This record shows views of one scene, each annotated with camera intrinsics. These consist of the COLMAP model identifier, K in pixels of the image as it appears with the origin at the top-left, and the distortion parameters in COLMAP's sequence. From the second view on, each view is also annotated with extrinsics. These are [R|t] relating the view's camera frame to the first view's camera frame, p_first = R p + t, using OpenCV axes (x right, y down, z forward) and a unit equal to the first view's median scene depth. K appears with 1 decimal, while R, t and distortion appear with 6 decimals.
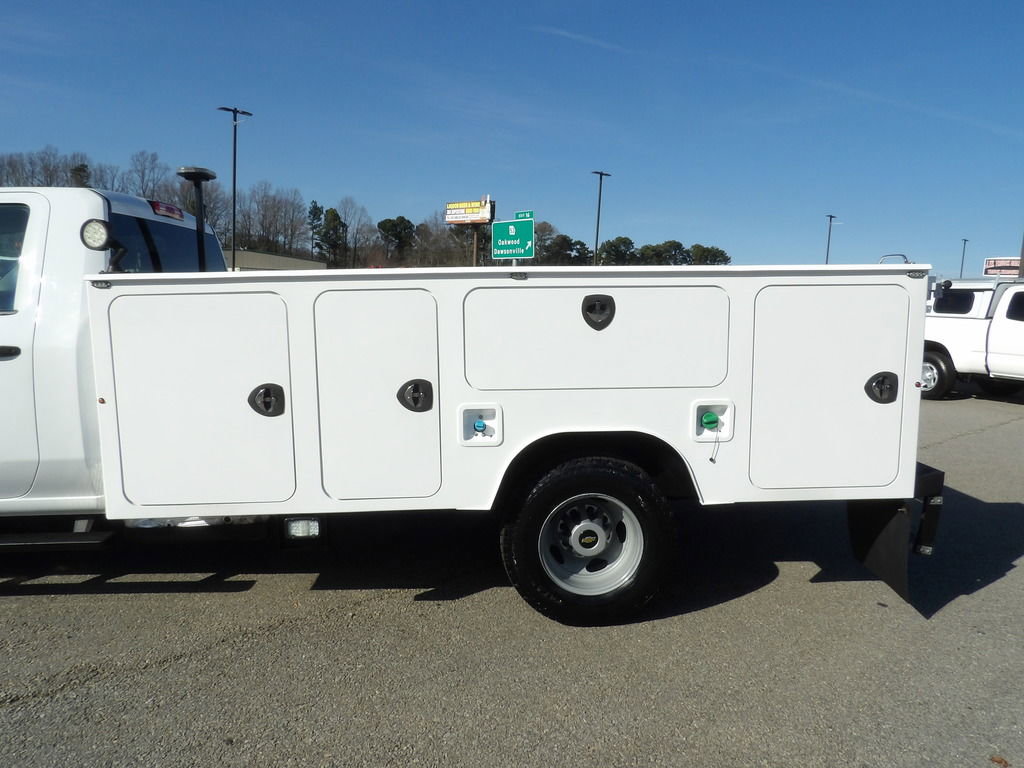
lens RADIAL K [[735.1, 0, 511.5], [0, 735.1, 388.1], [0, 0, 1]] dist [-0.042483, 0.053995]
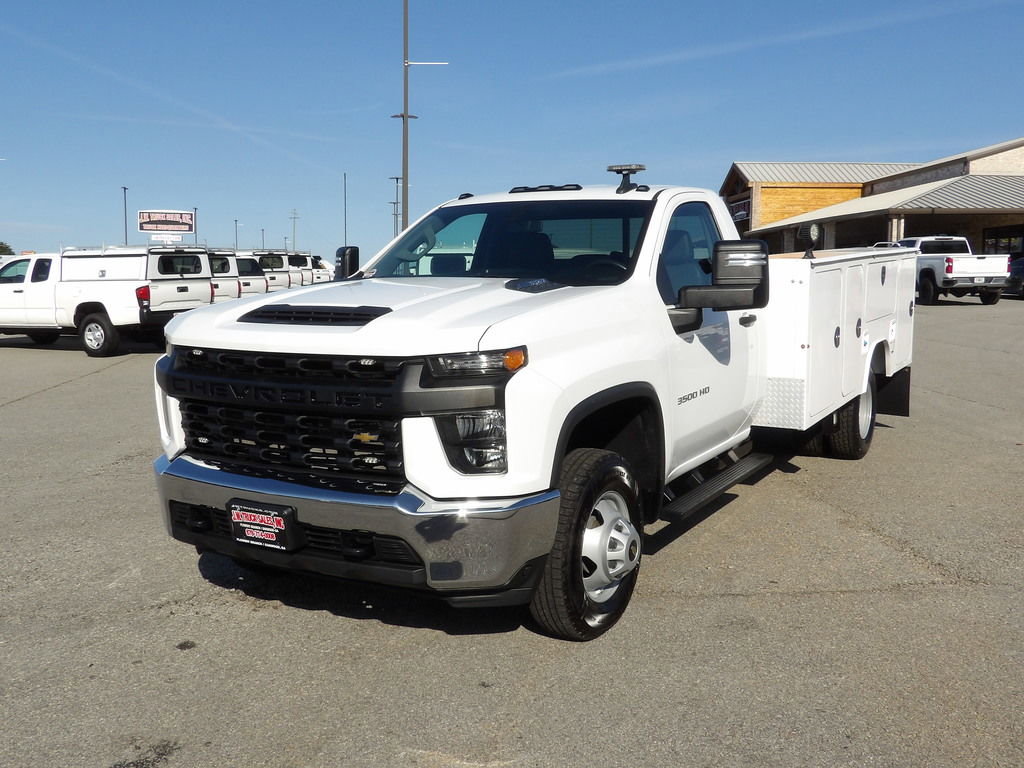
lens RADIAL K [[1024.0, 0, 512.0], [0, 1024.0, 384.0], [0, 0, 1]] dist [-0.018032, 0.005946]
pose [[0.554531, -0.116805, 0.823924, -2.070577], [0.118340, 0.991106, 0.060859, -0.081745], [-0.823705, 0.063755, 0.563422, 0.280348]]
